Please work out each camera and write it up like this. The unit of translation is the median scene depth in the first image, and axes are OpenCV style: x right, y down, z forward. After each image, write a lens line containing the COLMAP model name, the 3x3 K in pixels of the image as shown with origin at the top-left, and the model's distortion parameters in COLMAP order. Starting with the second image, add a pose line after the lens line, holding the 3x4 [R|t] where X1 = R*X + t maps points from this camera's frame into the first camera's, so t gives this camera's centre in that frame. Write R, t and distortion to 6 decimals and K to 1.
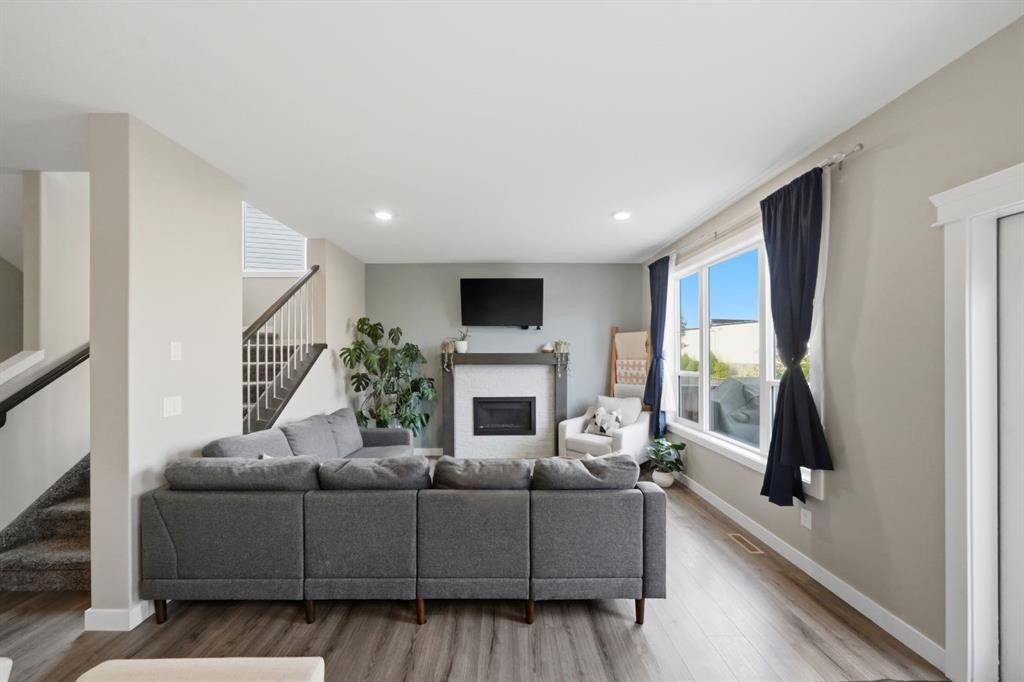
lens RADIAL K [[357.8, 0, 509.5], [0, 357.8, 352.2], [0, 0, 1]] dist [-0.000155, -0.000355]
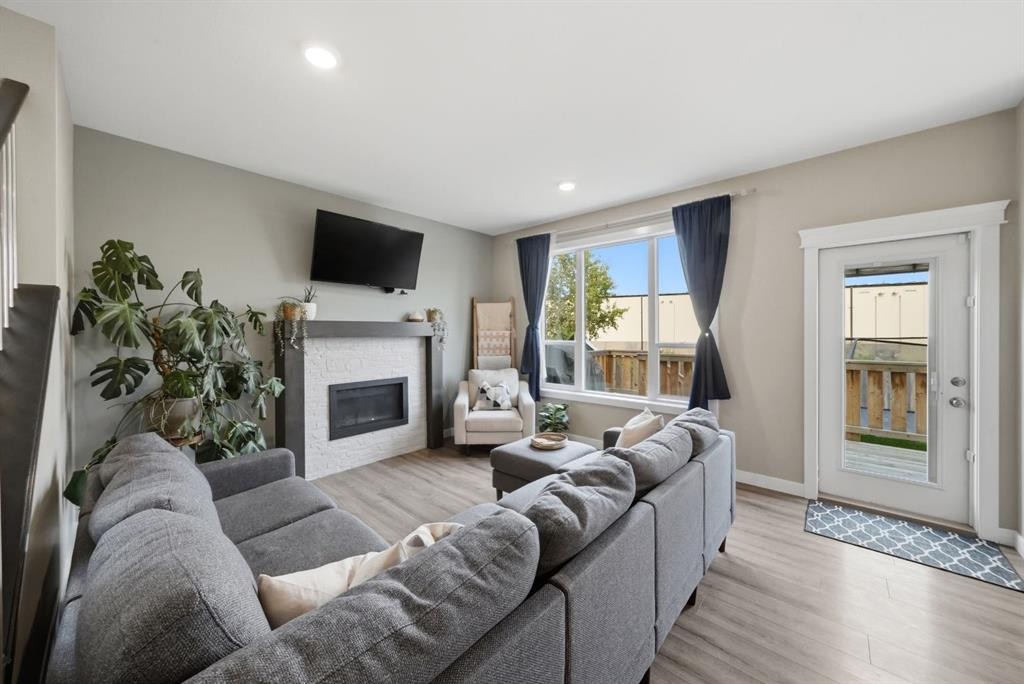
lens RADIAL K [[357.8, 0, 505.5], [0, 357.8, 328.3], [0, 0, 1]] dist [-0.000155, -0.000355]
pose [[0.691990, 0.006570, 0.721877, -0.376592], [-0.004691, 0.999978, -0.004605, 0.018391], [-0.721892, -0.000200, 0.692006, 0.295321]]
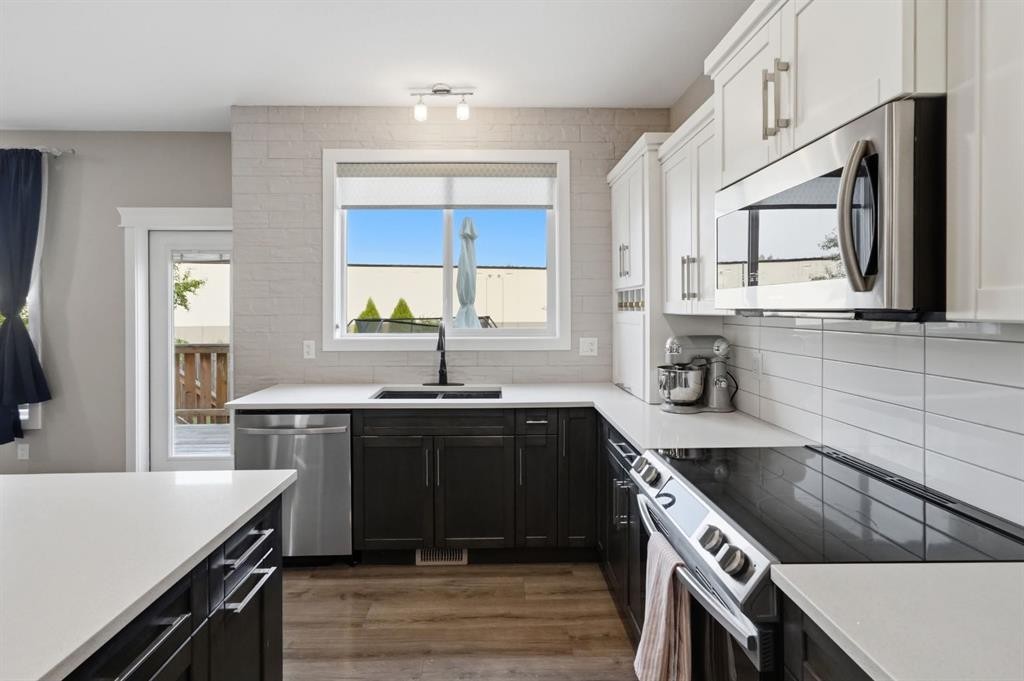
lens RADIAL K [[479.9, 0, 508.6], [0, 479.9, 308.3], [0, 0, 1]] dist [-0.008331, 0.002027]
pose [[-0.015672, 0.004363, 0.999868, -0.340680], [-0.000779, 0.999990, -0.004375, 0.006820], [-0.999877, -0.000847, -0.015669, -0.247234]]
